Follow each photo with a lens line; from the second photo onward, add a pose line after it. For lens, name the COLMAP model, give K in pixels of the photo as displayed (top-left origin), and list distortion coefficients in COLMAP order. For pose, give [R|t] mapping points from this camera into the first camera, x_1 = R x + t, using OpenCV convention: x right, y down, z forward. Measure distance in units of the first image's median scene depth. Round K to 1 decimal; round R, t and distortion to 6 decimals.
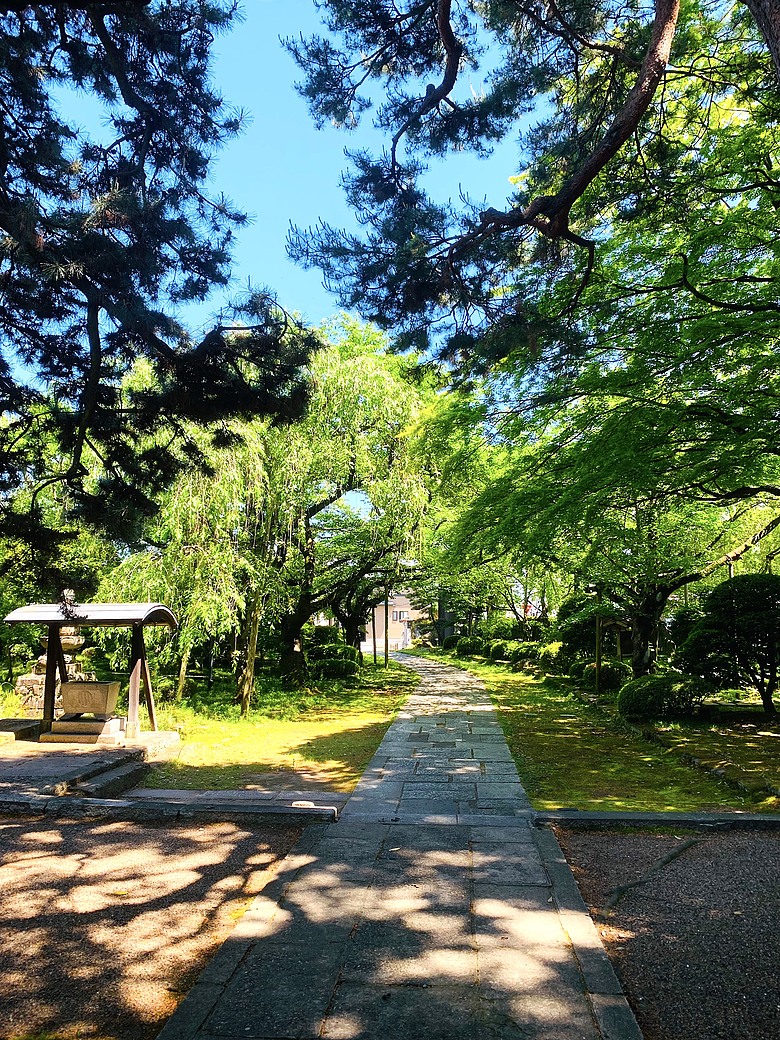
lens RADIAL K [[790.6, 0, 390.3], [0, 790.6, 519.7], [0, 0, 1]] dist [0.037464, -0.031871]
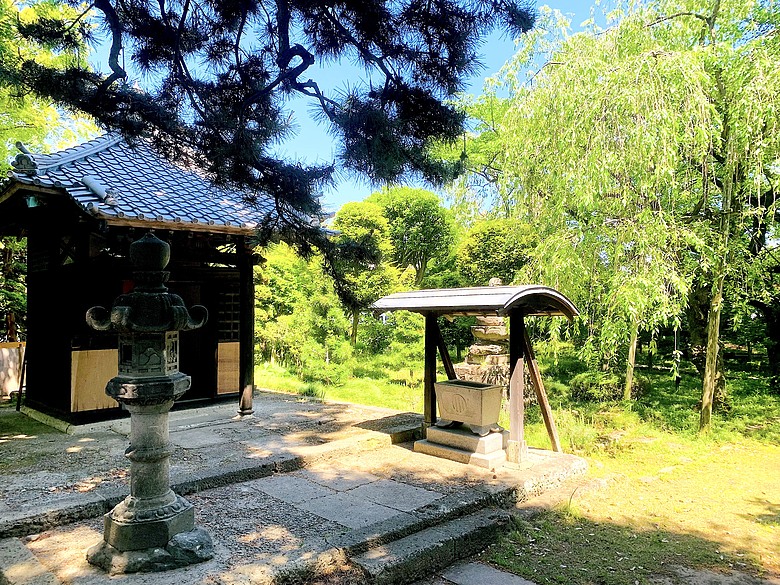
lens RADIAL K [[593.0, 0, 401.3], [0, 593.0, 276.0], [0, 0, 1]] dist [0.037464, -0.031871]
pose [[0.761280, -0.040539, -0.647155, -0.026415], [0.081455, 0.996117, 0.033421, 0.056198], [0.643287, -0.078156, 0.761626, 0.409965]]
